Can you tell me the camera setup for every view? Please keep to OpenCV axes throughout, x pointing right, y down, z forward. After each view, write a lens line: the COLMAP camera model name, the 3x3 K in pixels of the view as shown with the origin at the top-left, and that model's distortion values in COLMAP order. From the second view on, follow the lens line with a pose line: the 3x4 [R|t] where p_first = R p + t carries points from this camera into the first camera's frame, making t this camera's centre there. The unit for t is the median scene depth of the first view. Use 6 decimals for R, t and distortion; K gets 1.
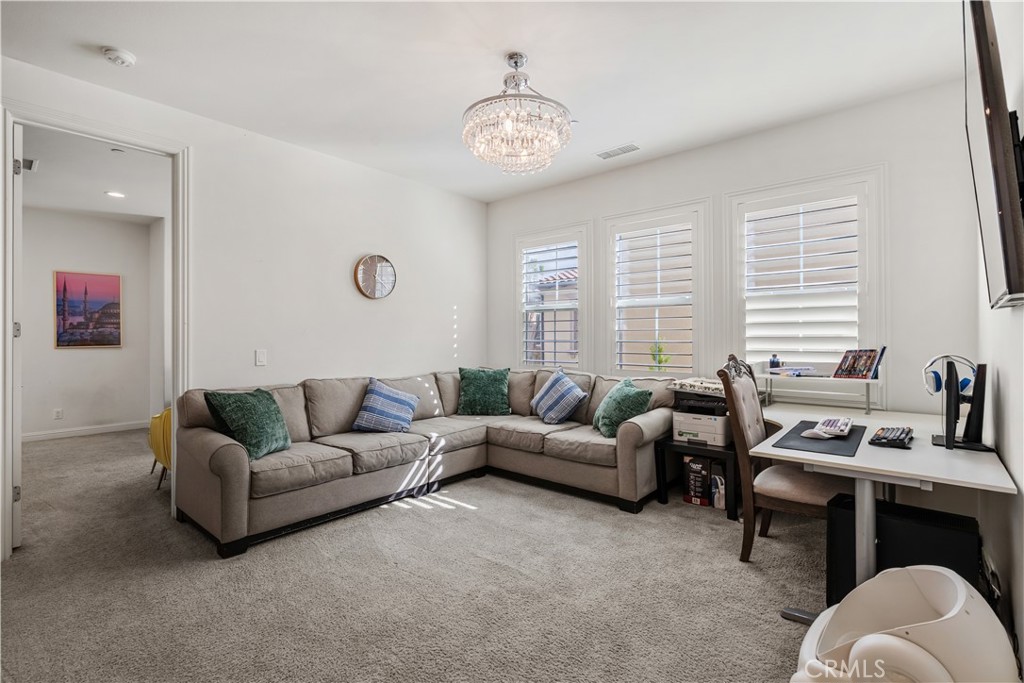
lens RADIAL K [[447.6, 0, 517.2], [0, 447.6, 338.5], [0, 0, 1]] dist [0.001810, 0.001813]
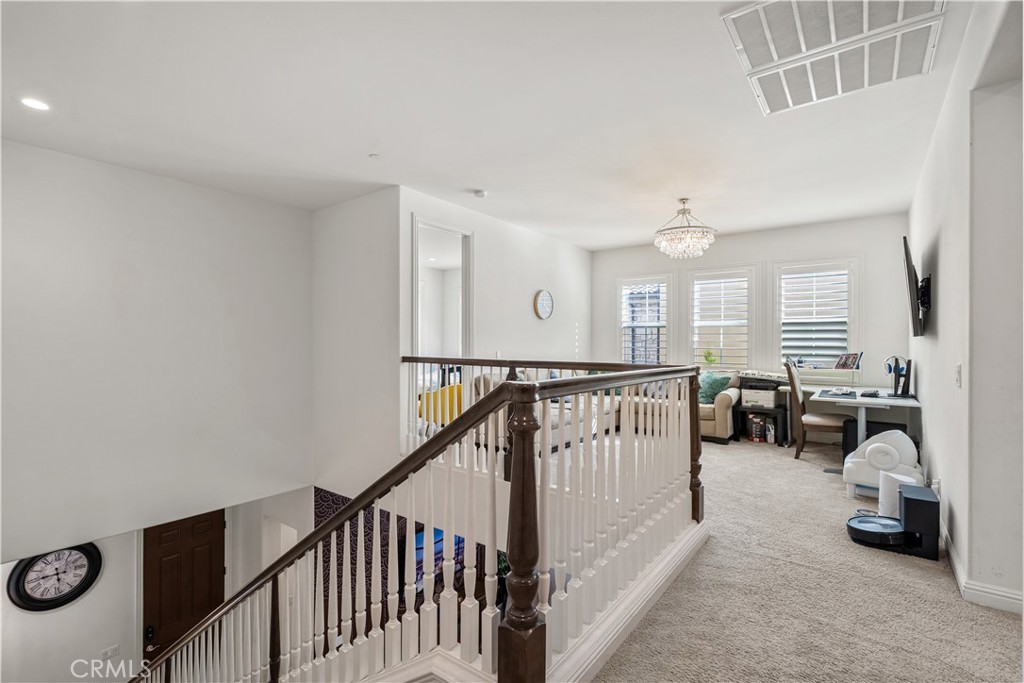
lens RADIAL K [[447.6, 0, 507.8], [0, 447.6, 345.1], [0, 0, 1]] dist [0.001810, 0.001813]
pose [[0.997790, 0.011218, 0.065497, -0.709960], [-0.011150, 0.999937, -0.001400, 0.006830], [-0.065508, 0.000667, 0.997852, -0.703276]]
